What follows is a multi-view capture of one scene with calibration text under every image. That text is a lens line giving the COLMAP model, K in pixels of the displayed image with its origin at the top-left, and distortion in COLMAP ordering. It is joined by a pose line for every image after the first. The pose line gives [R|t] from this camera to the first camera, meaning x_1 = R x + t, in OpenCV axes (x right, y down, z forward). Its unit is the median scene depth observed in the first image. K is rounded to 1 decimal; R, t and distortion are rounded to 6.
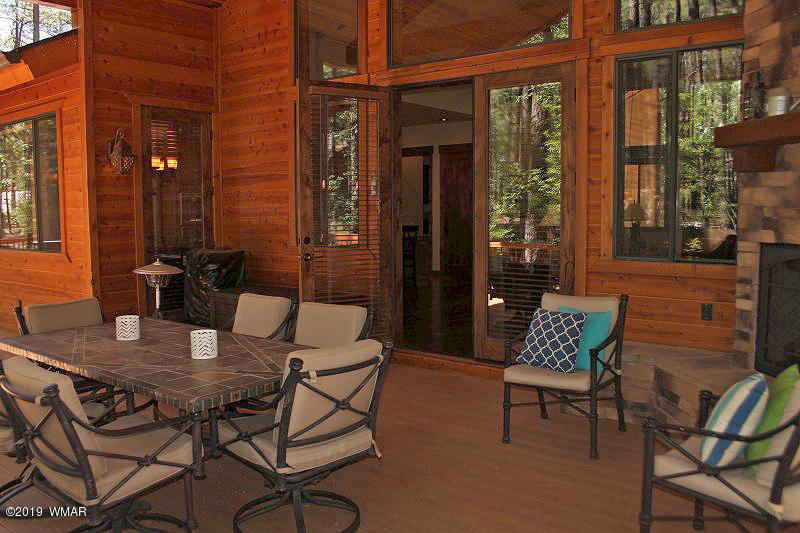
lens RADIAL K [[674.3, 0, 400.0], [0, 674.3, 266.5], [0, 0, 1]] dist [-0.007229, -0.001540]
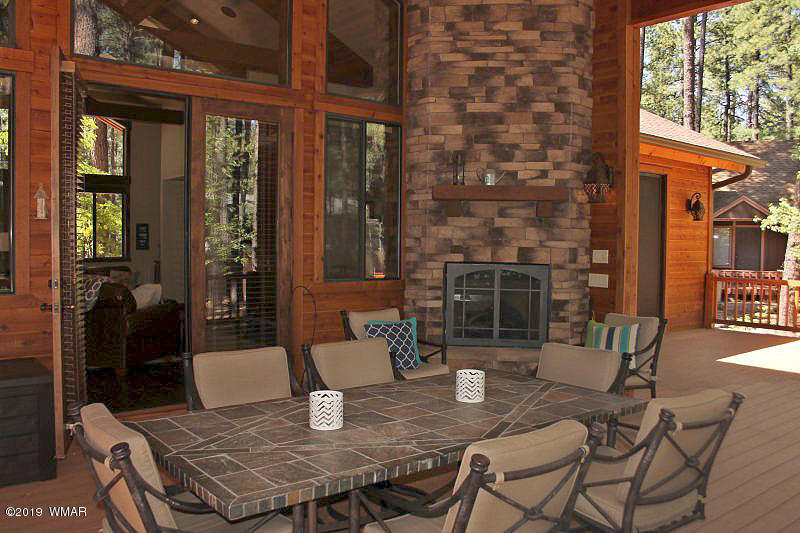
lens RADIAL K [[674.3, 0, 400.0], [0, 674.3, 266.5], [0, 0, 1]] dist [-0.007229, -0.001540]
pose [[0.264509, -0.029374, 0.963936, -0.986157], [0.078571, 0.996869, 0.008817, -0.047393], [-0.961177, 0.073406, 0.265989, 0.691774]]
